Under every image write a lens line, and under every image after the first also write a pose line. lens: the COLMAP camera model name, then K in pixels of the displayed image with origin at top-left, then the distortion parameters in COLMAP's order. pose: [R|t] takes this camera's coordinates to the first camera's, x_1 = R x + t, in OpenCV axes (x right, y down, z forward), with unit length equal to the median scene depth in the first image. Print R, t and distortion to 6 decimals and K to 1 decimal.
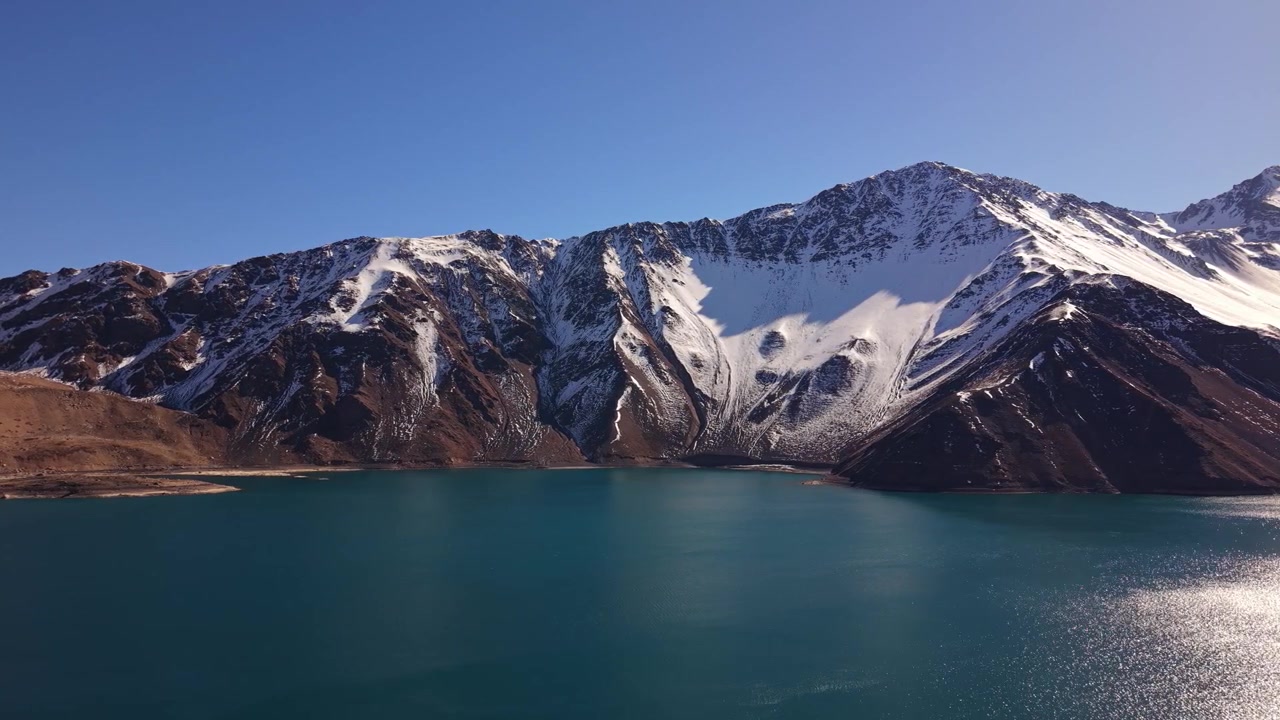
lens RADIAL K [[938.6, 0, 640.0], [0, 938.6, 360.0], [0, 0, 1]] dist [0.001072, -0.003845]
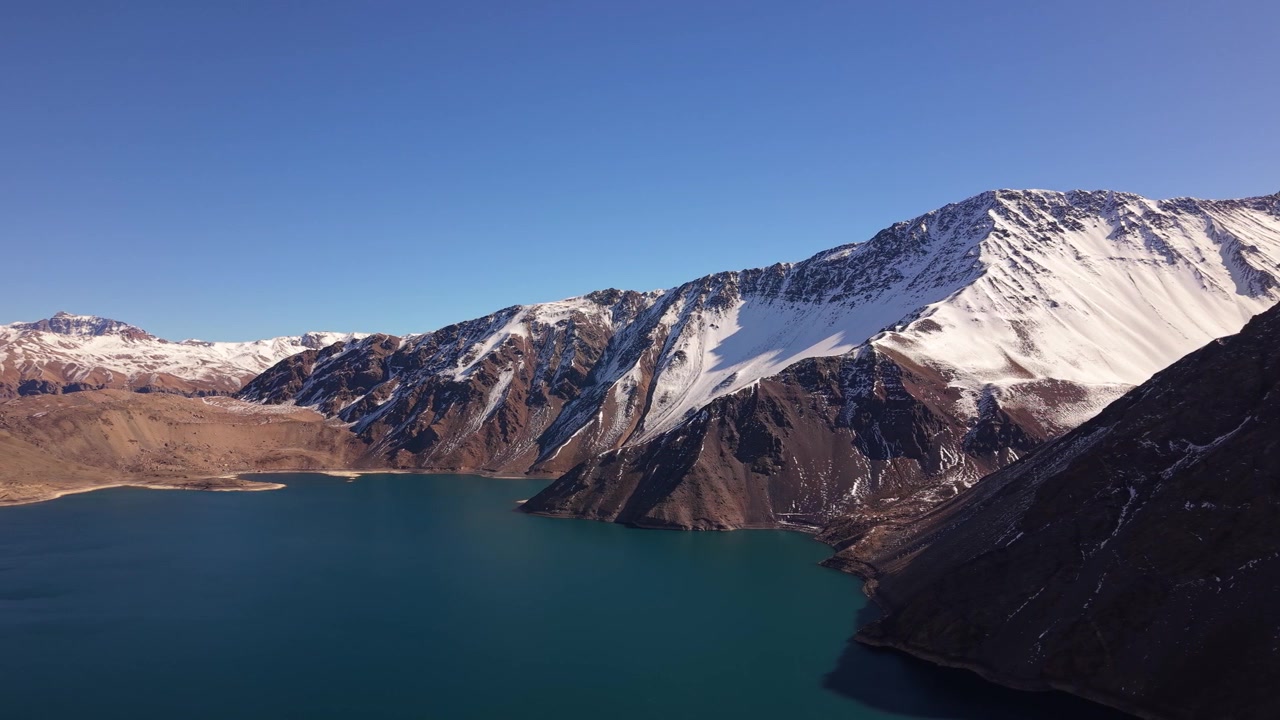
lens RADIAL K [[953.6, 0, 640.0], [0, 953.6, 360.0], [0, 0, 1]] dist [0.088050, -0.085089]
pose [[0.843227, -0.007796, -0.537501, 0.713530], [0.041071, 0.997907, 0.049958, -0.114259], [0.535987, -0.064201, 0.841782, -0.194353]]
